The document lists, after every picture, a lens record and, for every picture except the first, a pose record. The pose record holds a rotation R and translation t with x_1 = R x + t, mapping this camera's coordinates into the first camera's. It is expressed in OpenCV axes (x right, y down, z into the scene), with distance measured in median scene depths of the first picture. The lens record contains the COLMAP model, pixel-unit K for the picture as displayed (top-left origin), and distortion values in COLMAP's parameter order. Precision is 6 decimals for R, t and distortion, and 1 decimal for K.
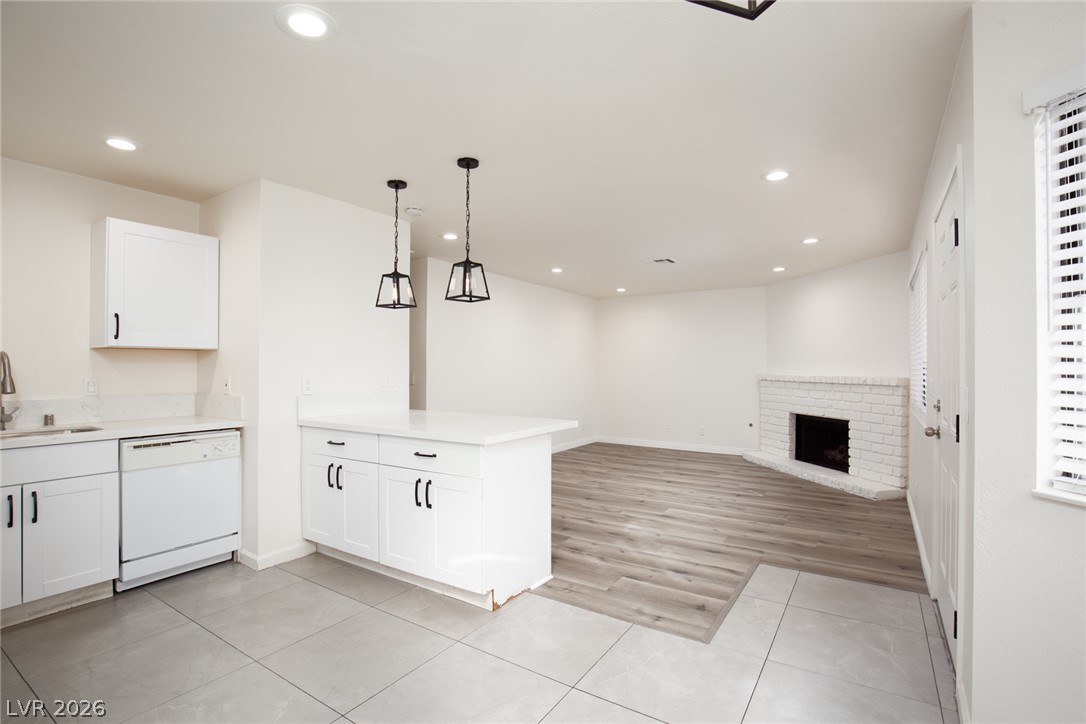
lens RADIAL K [[505.7, 0, 590.8], [0, 505.7, 347.8], [0, 0, 1]] dist [-0.036028, 0.006146]
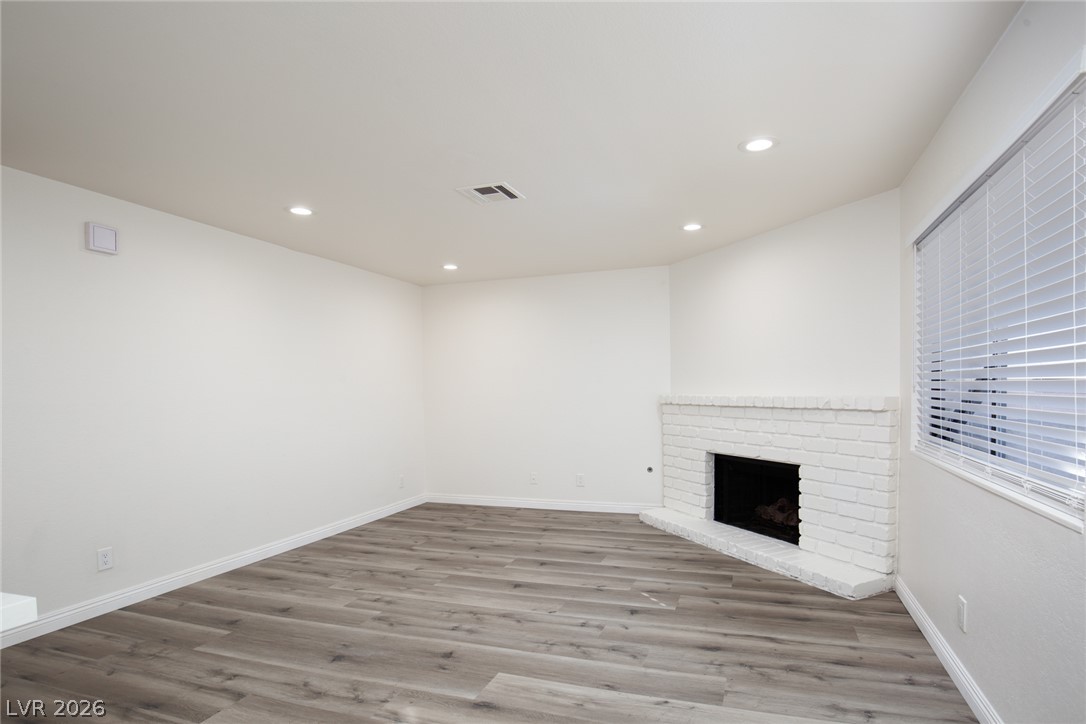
lens RADIAL K [[550.1, 0, 594.6], [0, 550.1, 403.4], [0, 0, 1]] dist [-0.032655, -0.002634]
pose [[0.976804, -0.028261, 0.212261, 0.119830], [0.014618, 0.997741, 0.065571, 0.018011], [-0.213634, -0.060947, 0.975011, 0.398244]]
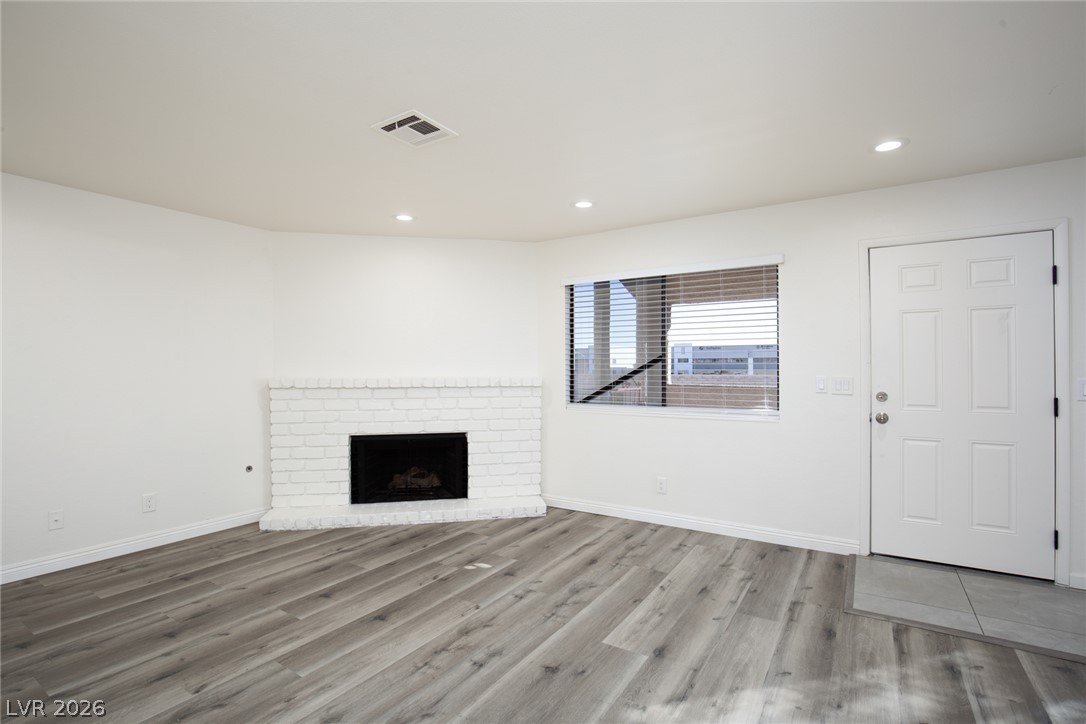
lens RADIAL K [[505.7, 0, 537.4], [0, 505.7, 367.4], [0, 0, 1]] dist [-0.036028, 0.006146]
pose [[0.079488, -0.006038, 0.996817, -0.296464], [-0.035725, 0.999322, 0.008902, 0.031204], [-0.996195, -0.036319, 0.079219, 0.868128]]
